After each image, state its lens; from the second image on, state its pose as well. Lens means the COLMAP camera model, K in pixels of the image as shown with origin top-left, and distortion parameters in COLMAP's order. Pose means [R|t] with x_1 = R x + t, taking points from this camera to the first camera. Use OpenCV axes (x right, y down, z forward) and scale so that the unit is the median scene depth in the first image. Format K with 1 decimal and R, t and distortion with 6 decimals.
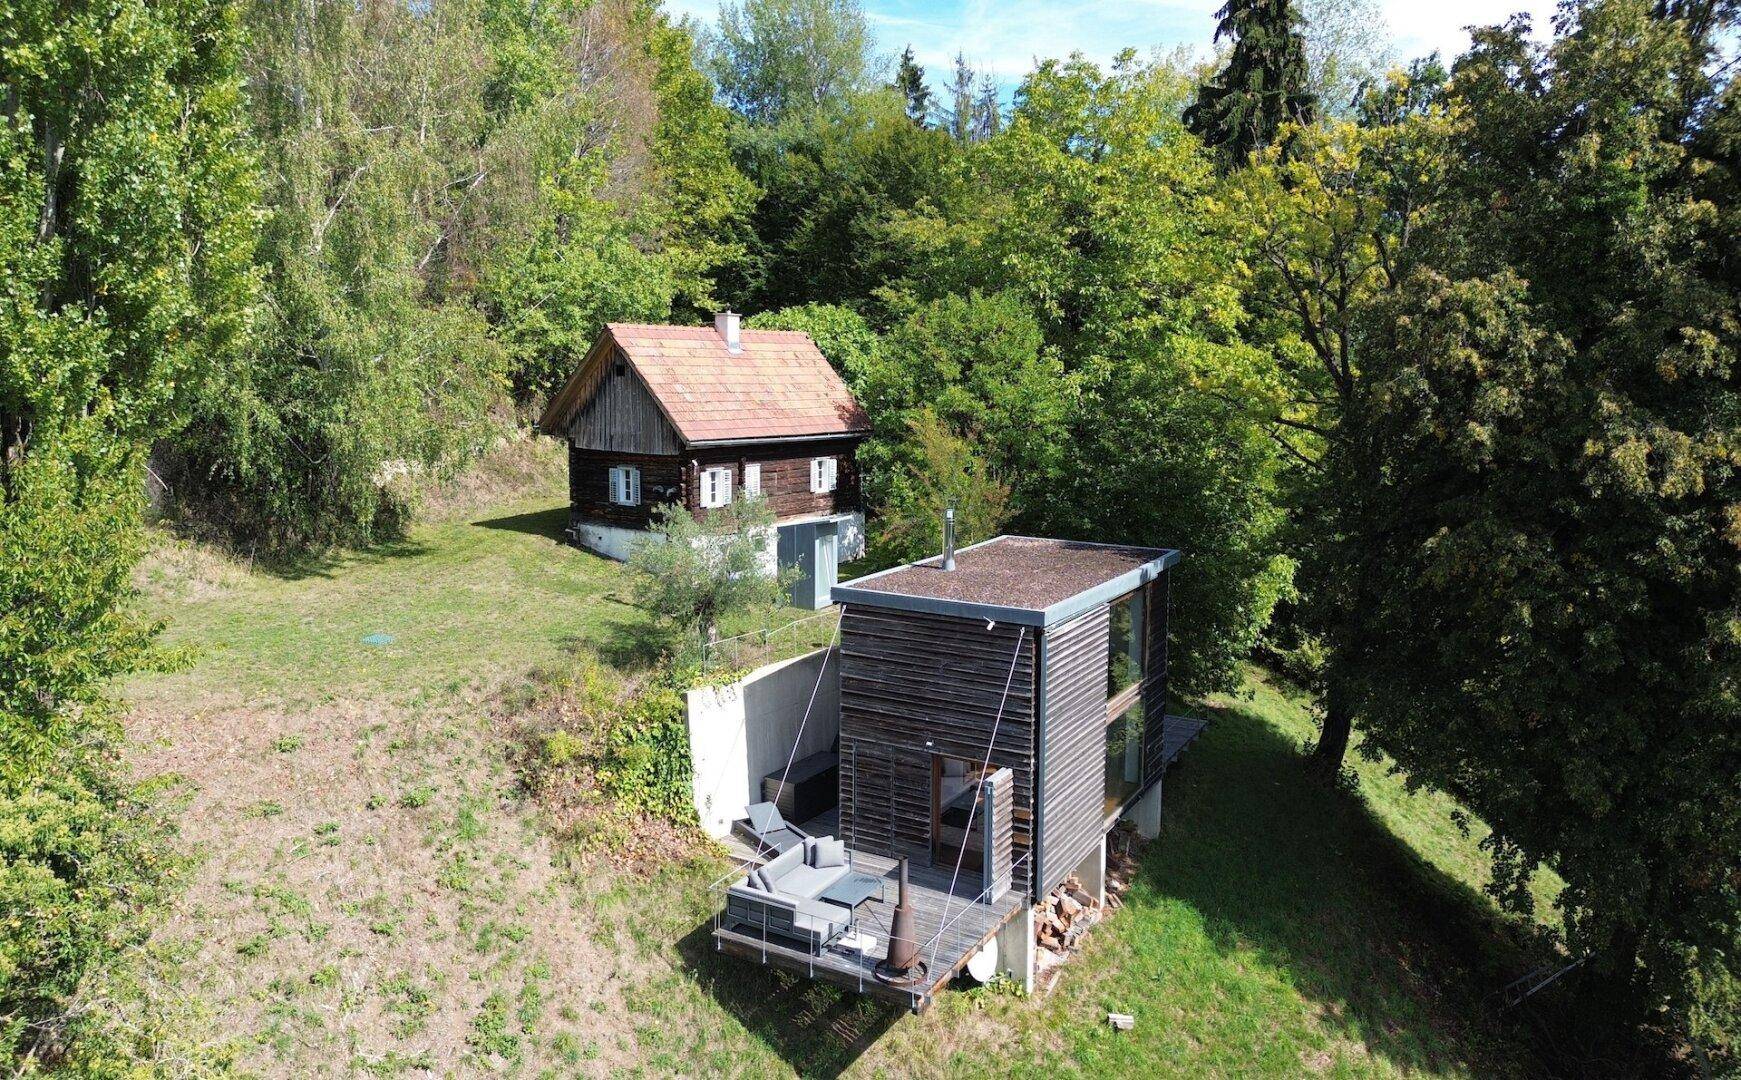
lens RADIAL K [[1244.6, 0, 872.1], [0, 1244.6, 488.1], [0, 0, 1]] dist [0.079197, -0.102171]
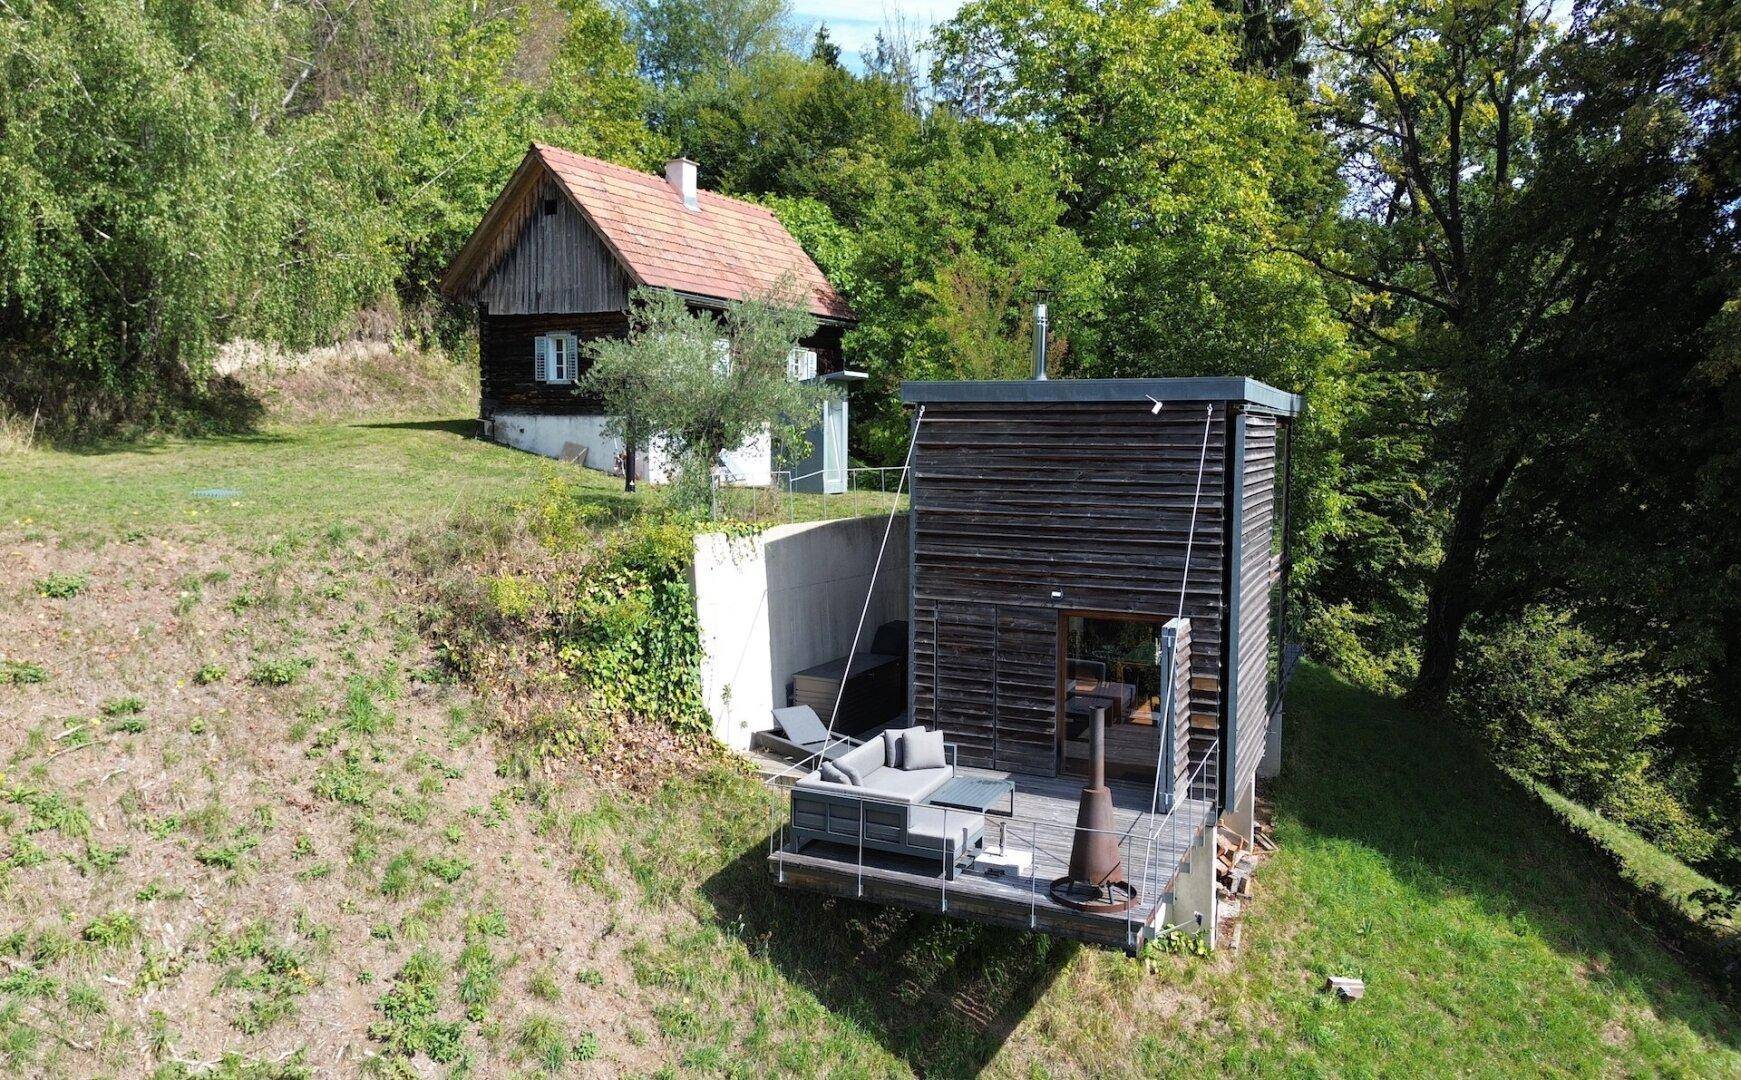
lens RADIAL K [[1236.7, 0, 868.0], [0, 1236.7, 513.2], [0, 0, 1]] dist [0.076423, -0.089867]
pose [[0.994988, -0.005505, 0.099839, -0.128658], [0.009441, 0.999195, -0.038998, 0.191099], [-0.099544, 0.039745, 0.994239, 0.340107]]
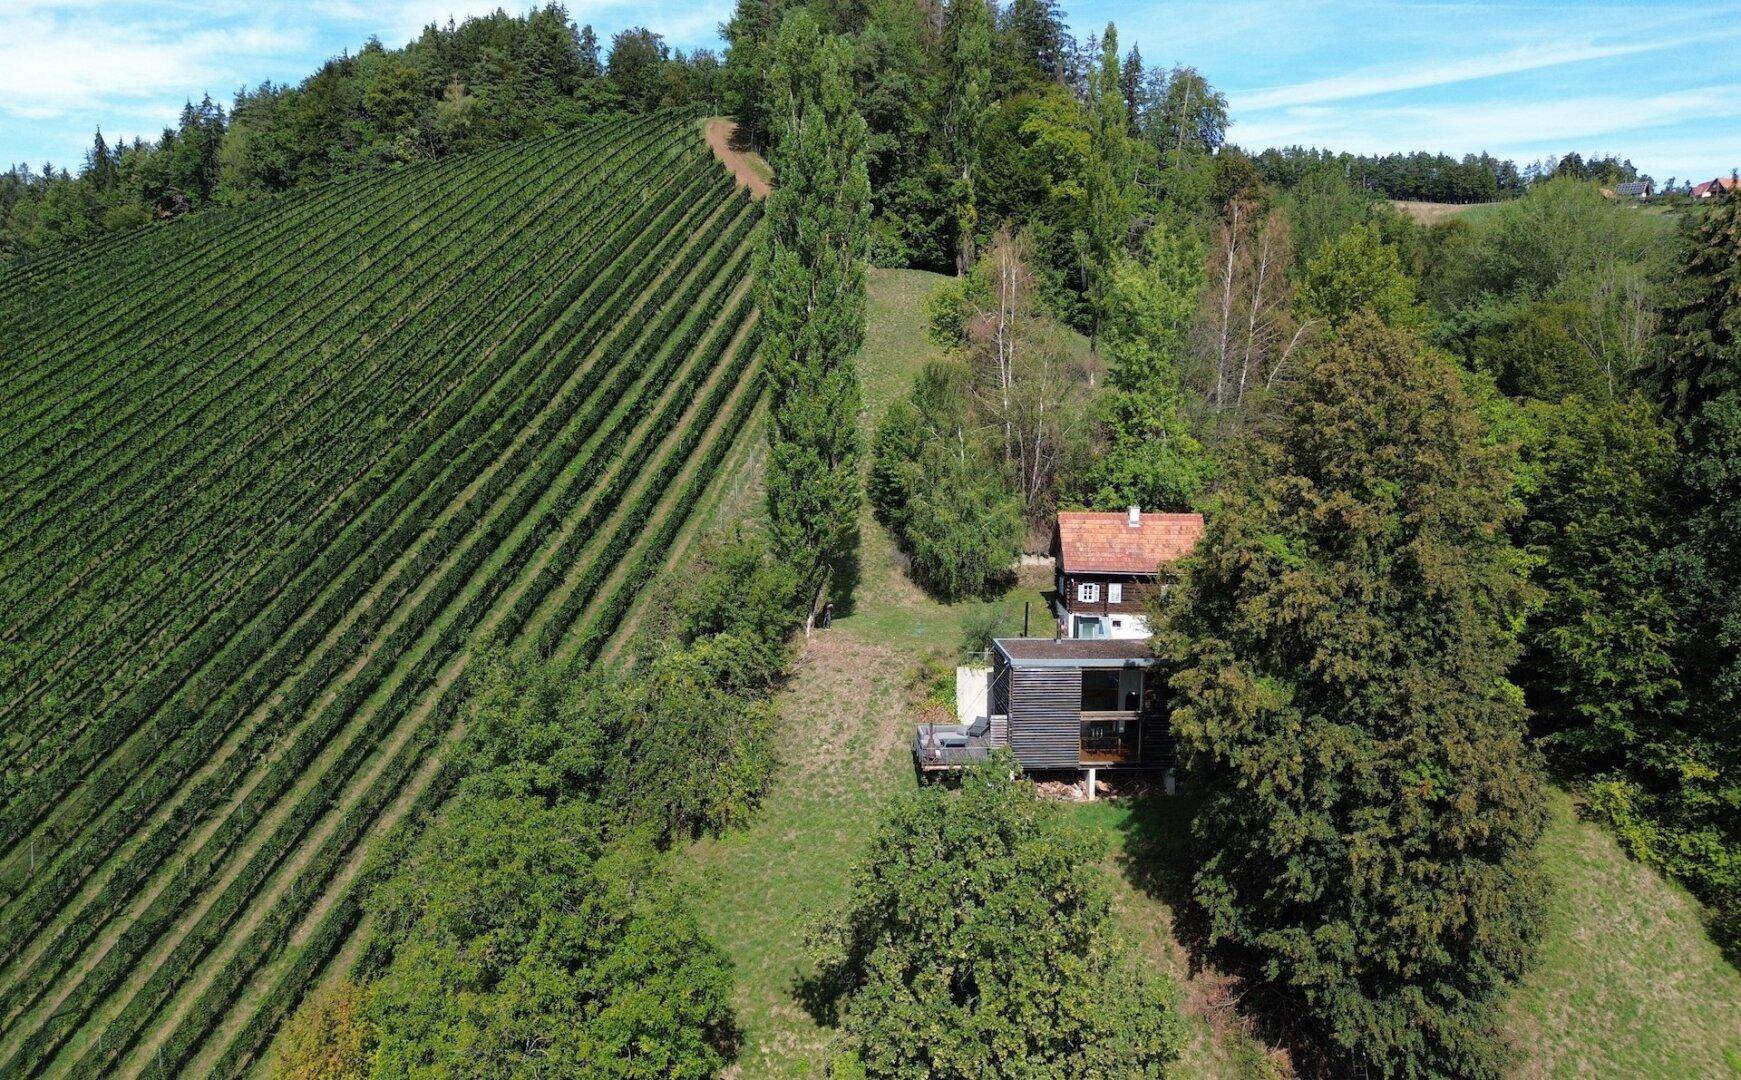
lens RADIAL K [[1236.7, 0, 868.0], [0, 1236.7, 513.2], [0, 0, 1]] dist [0.076423, -0.089867]
pose [[0.563309, 0.099721, -0.820207, 2.100861], [-0.085289, 0.994405, 0.062324, -0.357271], [0.821833, 0.034847, 0.568662, -0.806096]]
